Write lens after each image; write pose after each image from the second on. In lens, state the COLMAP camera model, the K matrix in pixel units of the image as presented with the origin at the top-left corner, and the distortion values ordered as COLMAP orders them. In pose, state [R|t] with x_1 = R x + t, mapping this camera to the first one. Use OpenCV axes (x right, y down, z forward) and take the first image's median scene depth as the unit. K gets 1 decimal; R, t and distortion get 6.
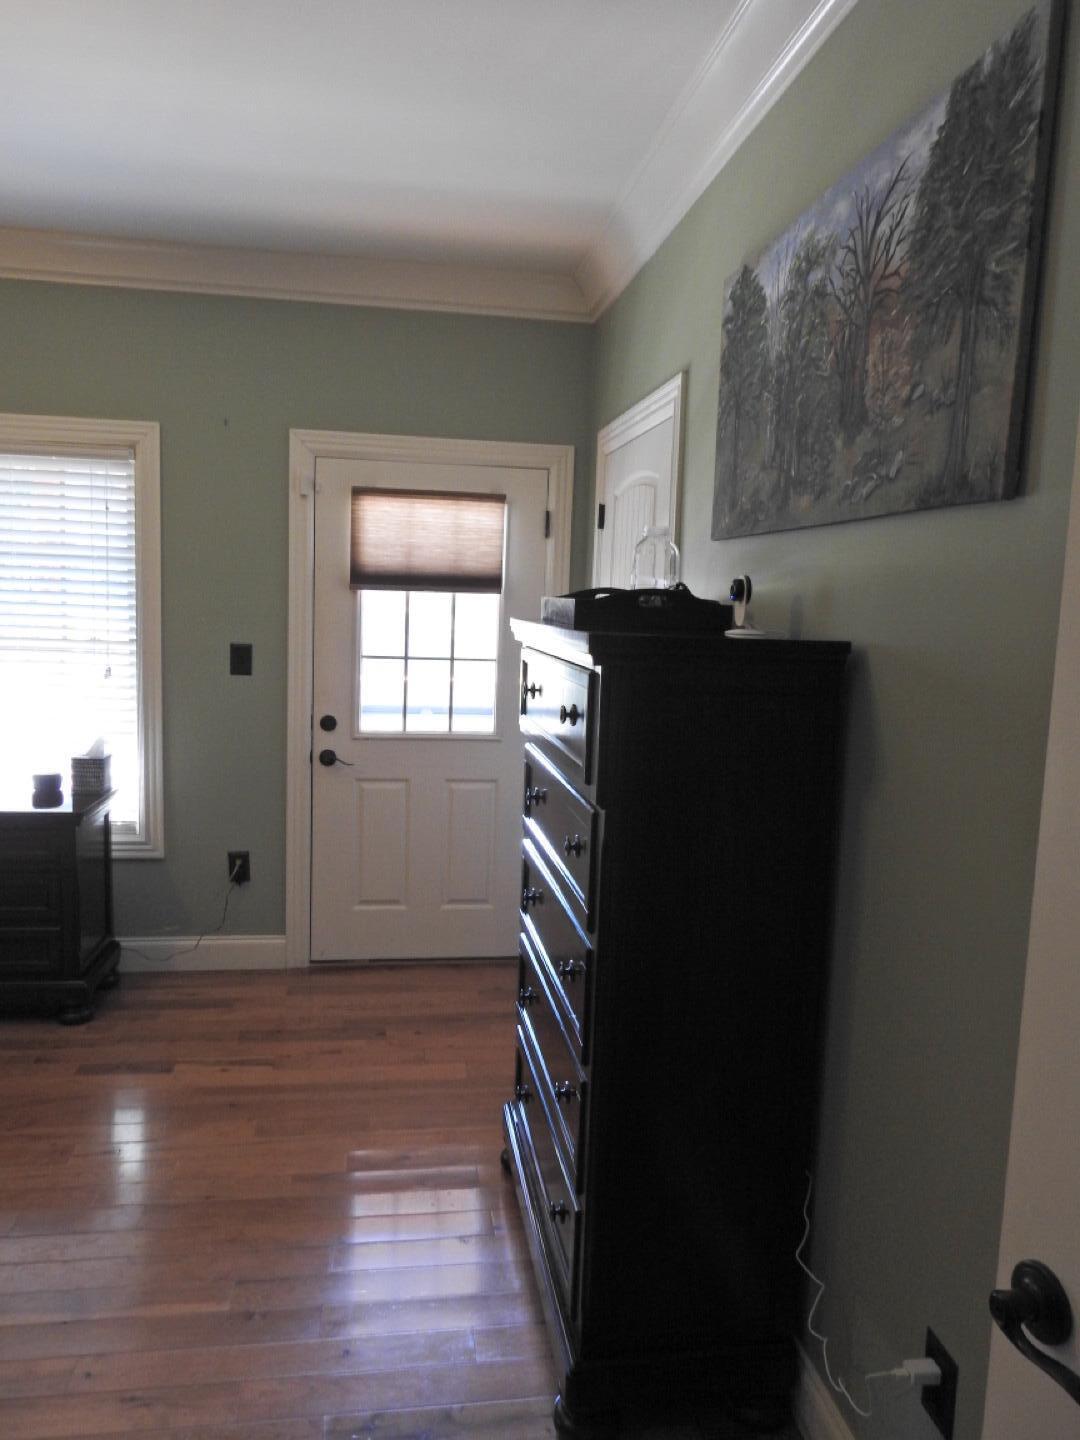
lens RADIAL K [[1033.2, 0, 537.2], [0, 1033.2, 716.5], [0, 0, 1]] dist [0.009013, -0.004986]
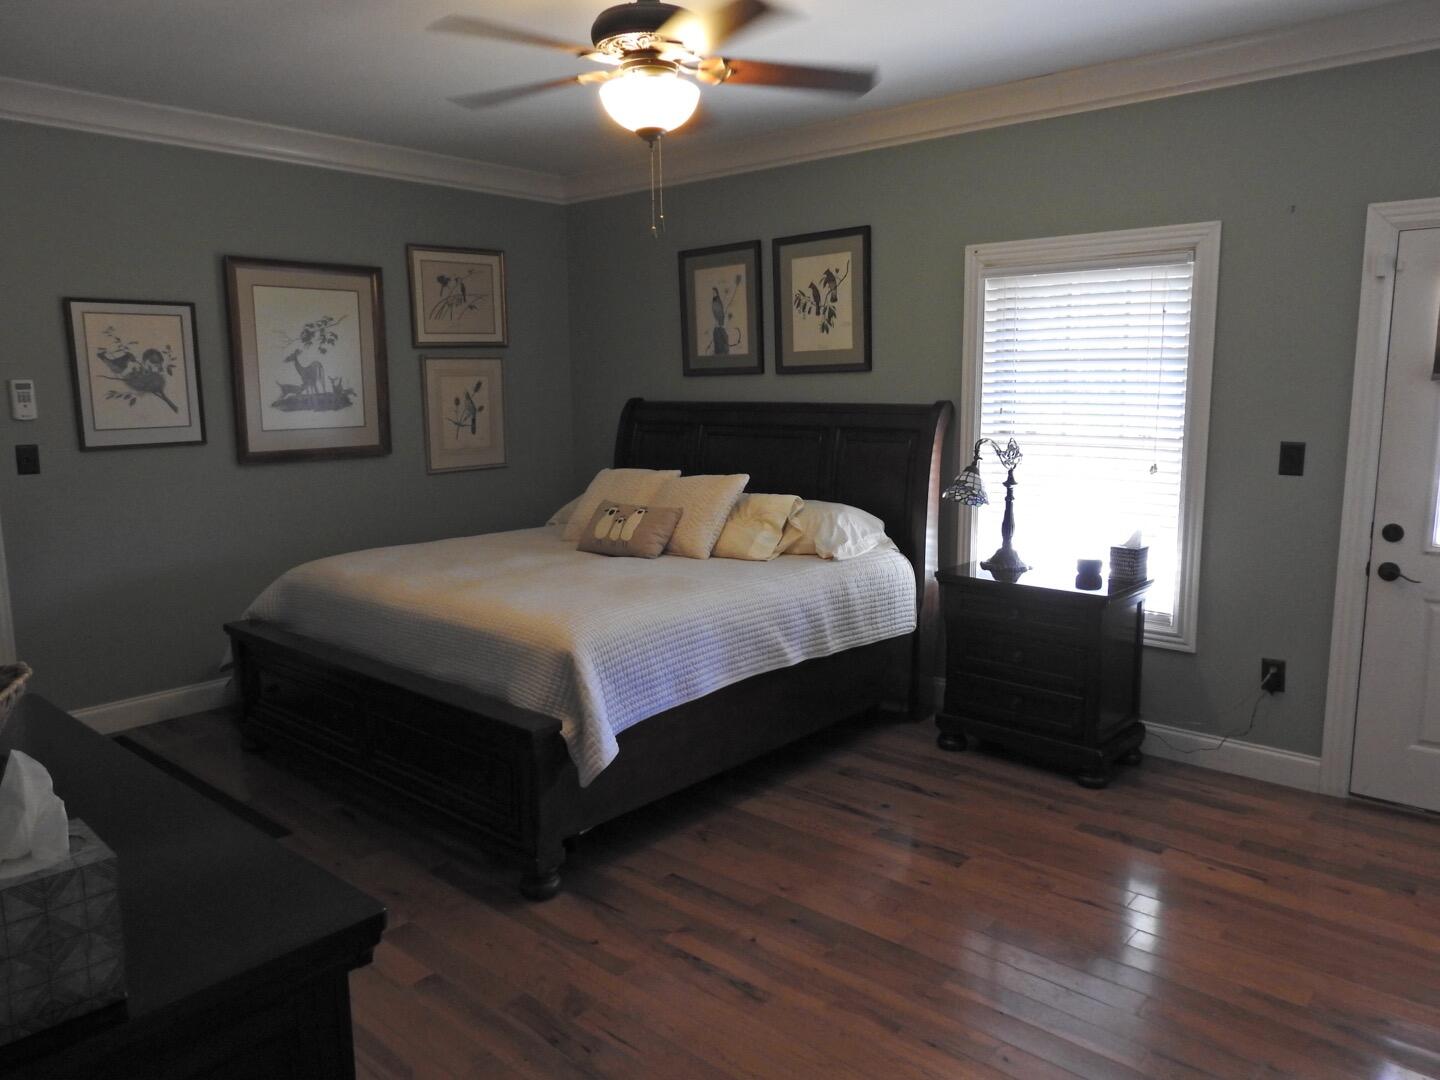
lens RADIAL K [[1033.2, 0, 724.3], [0, 1033.2, 541.7], [0, 0, 1]] dist [0.009013, -0.004986]
pose [[0.645619, 0.081810, -0.759265, 0.106786], [-0.058749, 0.996619, 0.057430, -0.003645], [0.761396, 0.007528, 0.648243, -0.011284]]
